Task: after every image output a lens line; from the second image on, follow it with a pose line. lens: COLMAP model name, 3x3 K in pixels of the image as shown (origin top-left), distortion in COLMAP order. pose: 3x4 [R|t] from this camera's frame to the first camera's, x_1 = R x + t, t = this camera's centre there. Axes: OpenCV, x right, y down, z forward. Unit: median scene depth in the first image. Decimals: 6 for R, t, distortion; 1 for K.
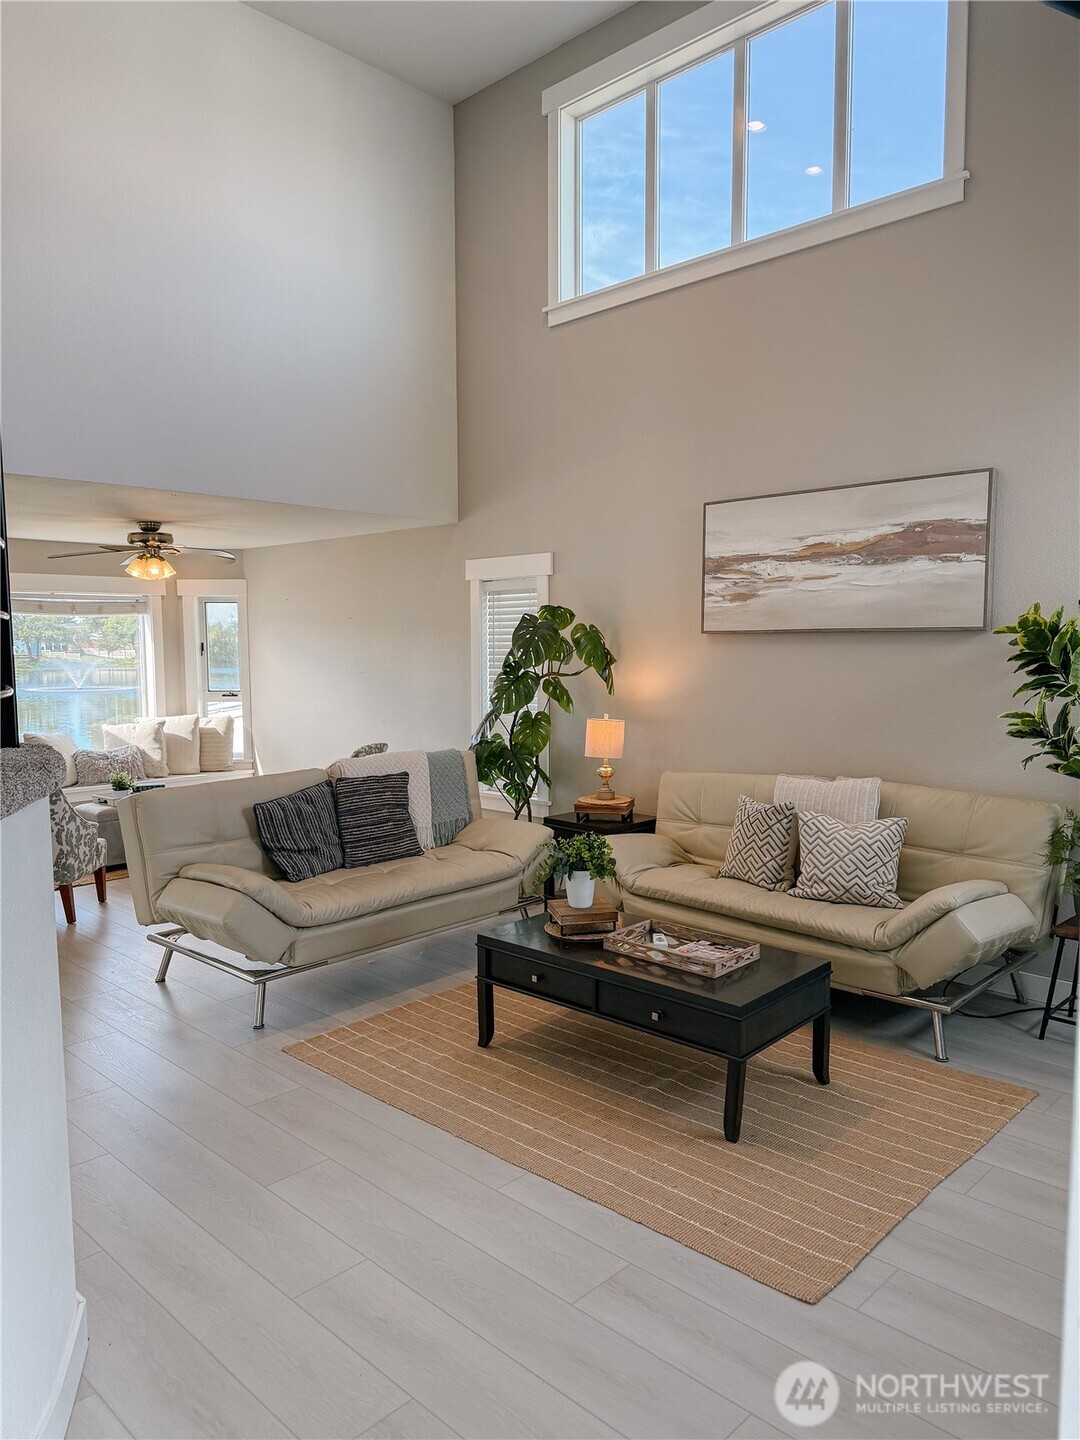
lens RADIAL K [[1011.2, 0, 534.8], [0, 1011.2, 725.2], [0, 0, 1]] dist [0.078204, -0.101708]
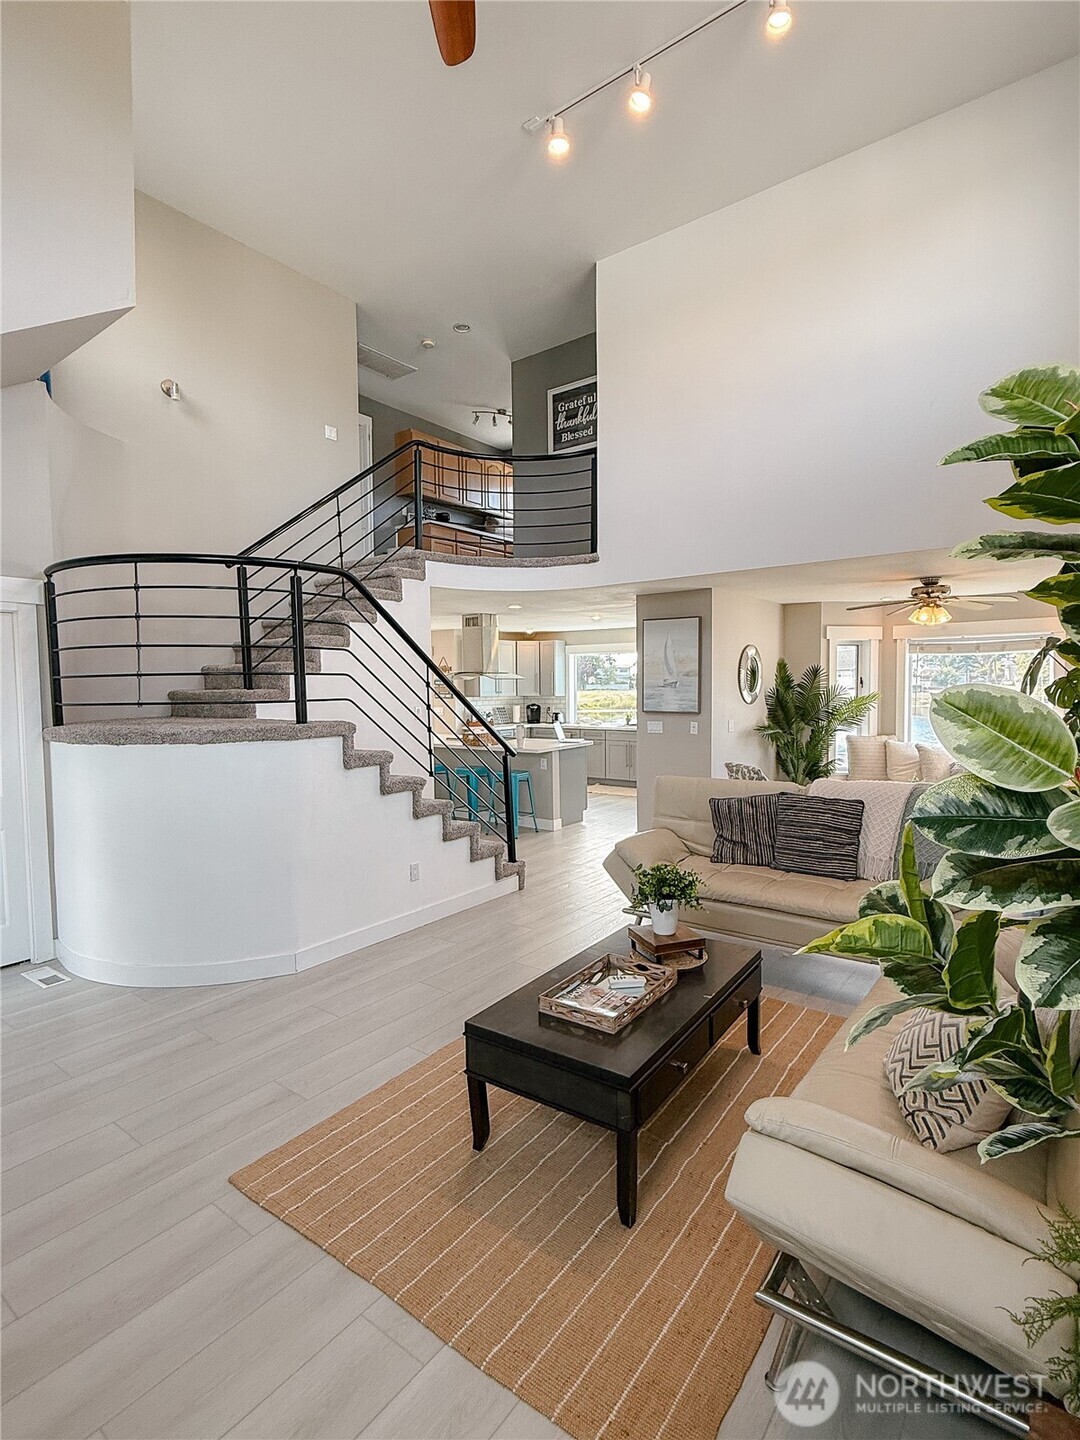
lens RADIAL K [[720.3, 0, 539.4], [0, 720.3, 722.1], [0, 0, 1]] dist [-0.003237, 0.000678]
pose [[0.123380, 0.056711, -0.990738, 0.620995], [-0.068679, 0.996460, 0.048486, -0.052221], [0.989980, 0.062061, 0.126838, 0.636047]]
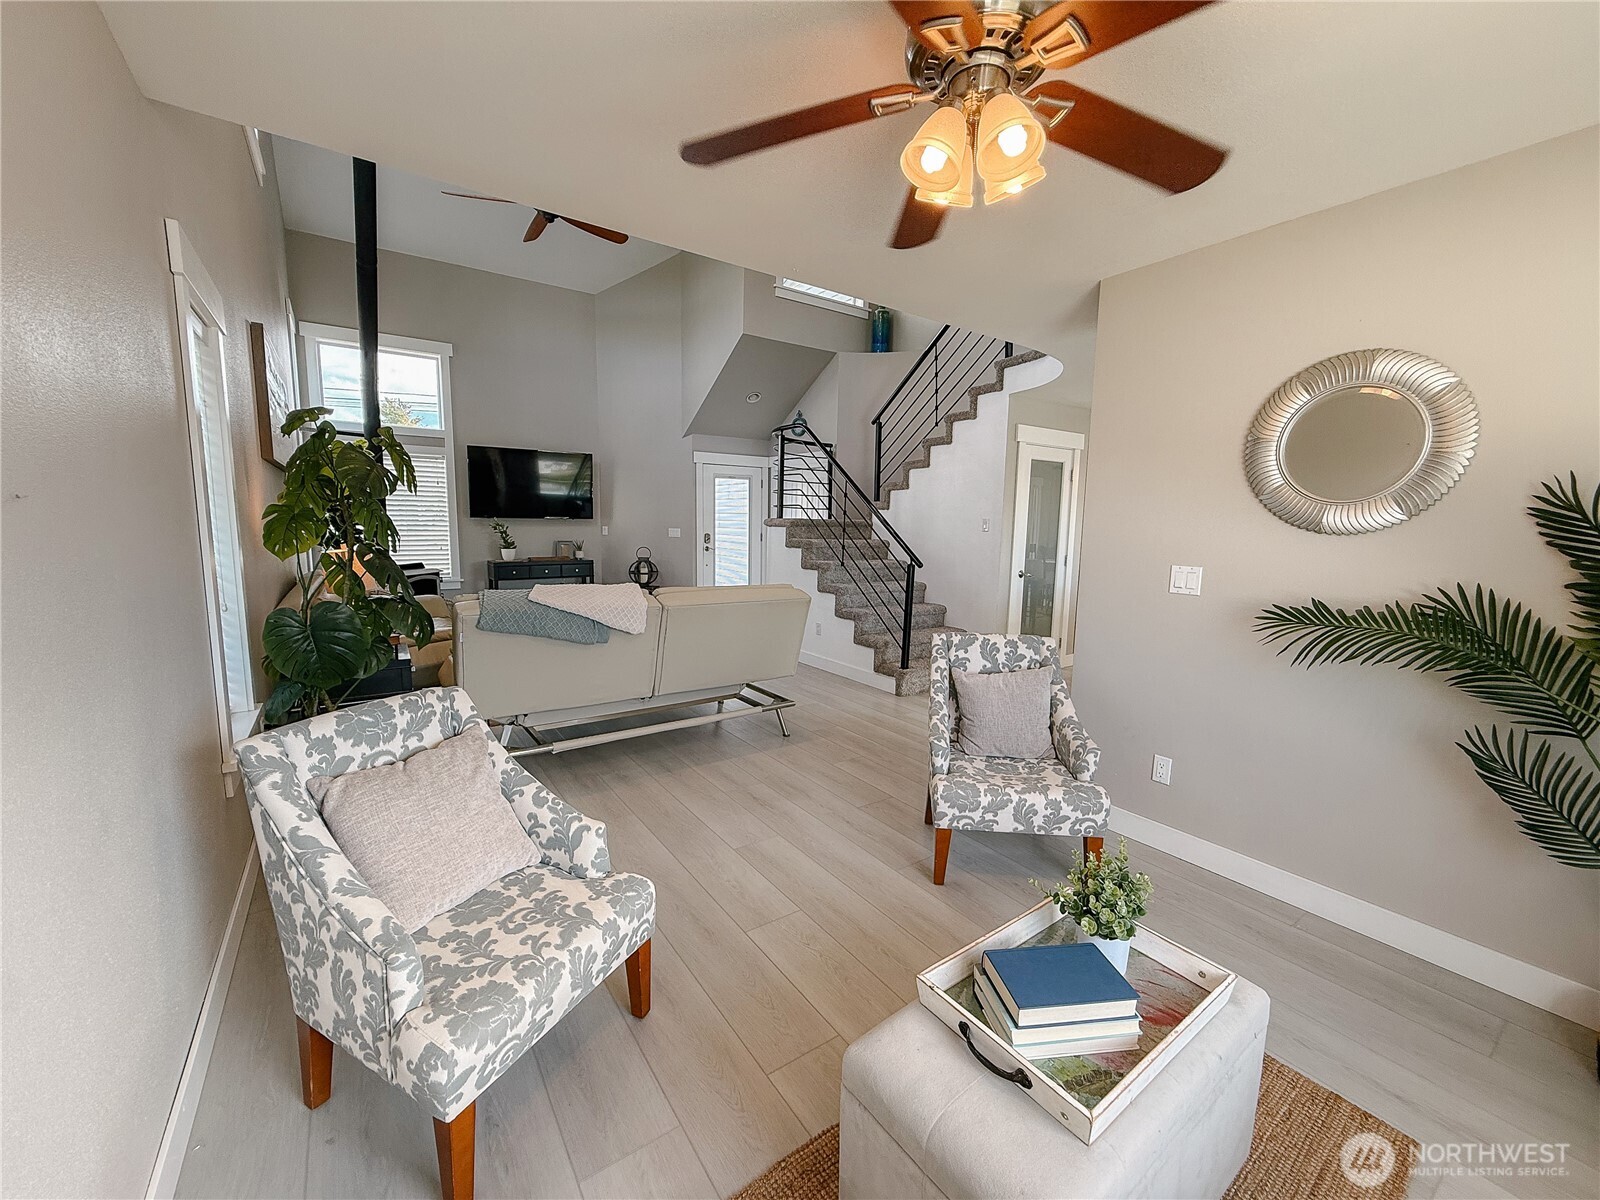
lens RADIAL K [[637.2, 0, 796.7], [0, 637.2, 605.1], [0, 0, 1]] dist [0.000332, -0.000503]
pose [[-0.981423, -0.036005, 0.188447, -0.527782], [0.004551, 0.977588, 0.210480, -0.094798], [-0.191802, 0.207428, -0.959263, 1.770309]]
